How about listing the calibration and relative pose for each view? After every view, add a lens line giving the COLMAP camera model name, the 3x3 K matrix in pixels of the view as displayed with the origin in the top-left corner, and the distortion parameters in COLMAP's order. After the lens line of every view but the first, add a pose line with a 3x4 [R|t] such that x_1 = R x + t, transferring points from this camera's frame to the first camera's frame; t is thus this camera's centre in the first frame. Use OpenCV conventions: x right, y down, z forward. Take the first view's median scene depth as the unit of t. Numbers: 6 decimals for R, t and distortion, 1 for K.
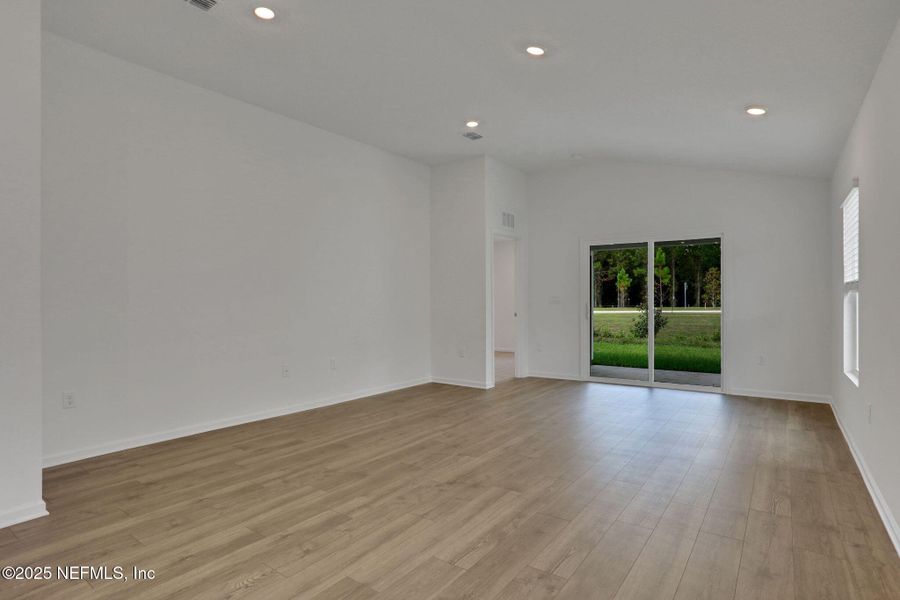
lens RADIAL K [[491.5, 0, 454.3], [0, 491.5, 303.2], [0, 0, 1]] dist [-0.048855, 0.015427]
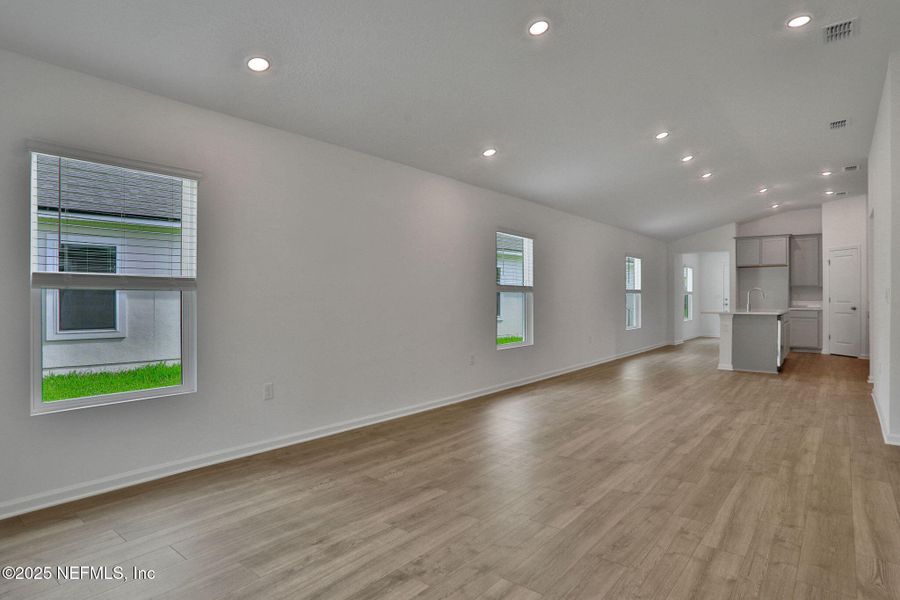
lens RADIAL K [[491.5, 0, 450.8], [0, 491.5, 294.4], [0, 0, 1]] dist [-0.048855, 0.015427]
pose [[-0.996986, 0.005002, 0.077419, 0.280904], [0.004488, 0.999967, -0.006801, -0.007448], [-0.077450, -0.006433, -0.996975, 2.041445]]
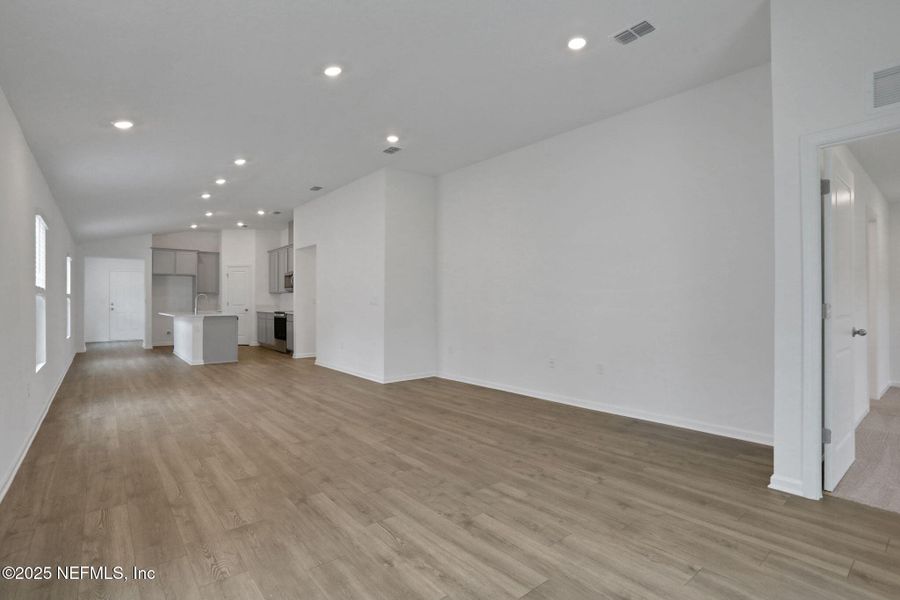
lens RADIAL K [[436.2, 0, 434.3], [0, 436.2, 300.5], [0, 0, 1]] dist [-0.025697, 0.003046]
pose [[-0.304277, 0.001569, -0.952582, 1.077479], [0.000777, 0.999999, 0.001399, -0.014579], [0.952583, -0.000314, -0.304278, 1.593124]]
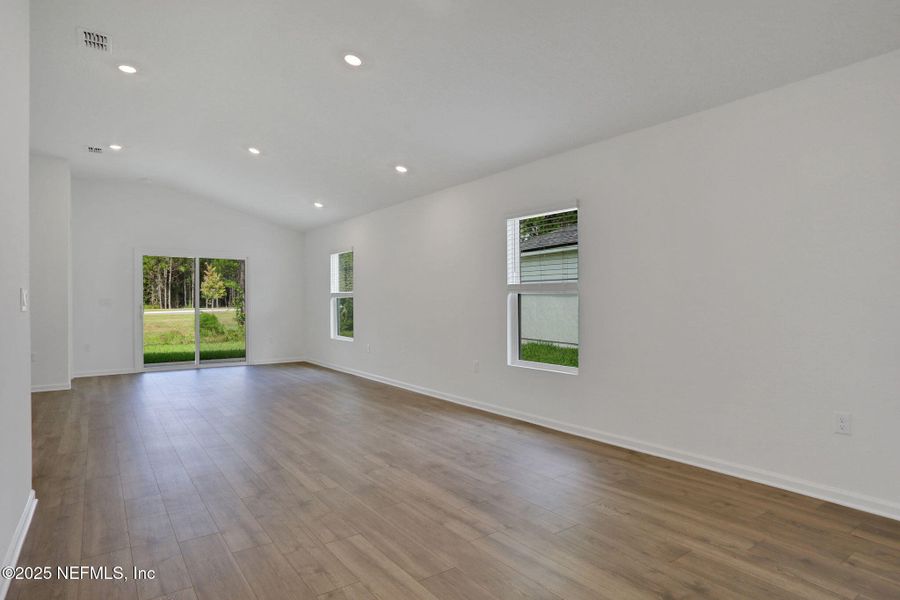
lens RADIAL K [[491.5, 0, 445.8], [0, 491.5, 303.2], [0, 0, 1]] dist [-0.048855, 0.015427]
pose [[0.345274, 0.001249, 0.938501, -1.260662], [0.006082, 0.999975, -0.003568, 0.002298], [-0.938482, 0.006940, 0.345258, -0.223099]]
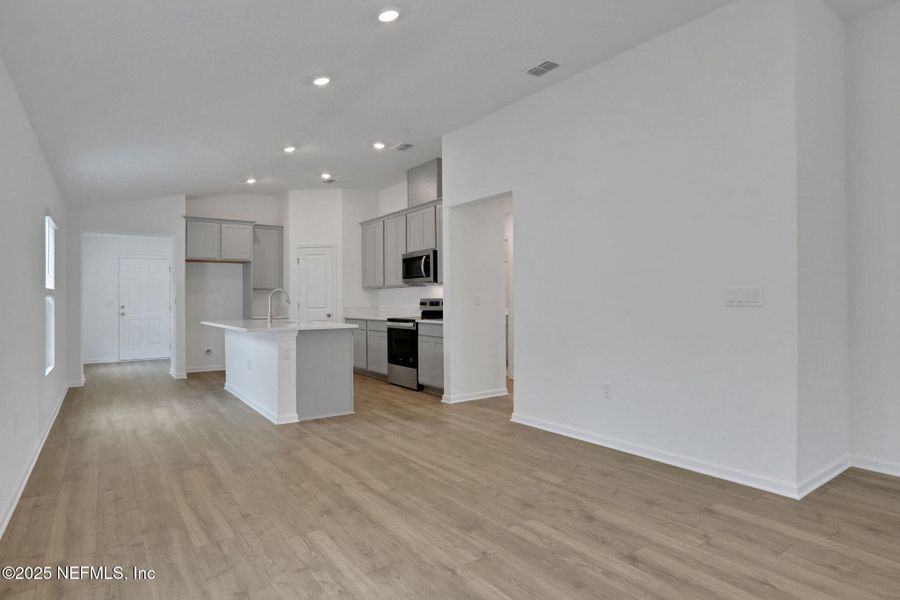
lens RADIAL K [[491.5, 0, 453.0], [0, 491.5, 300.2], [0, 0, 1]] dist [-0.048855, 0.015427]
pose [[-0.336118, 0.002772, -0.941816, 0.323671], [0.005887, 0.999982, 0.000842, -0.009314], [0.941801, -0.005262, -0.336129, 0.486420]]
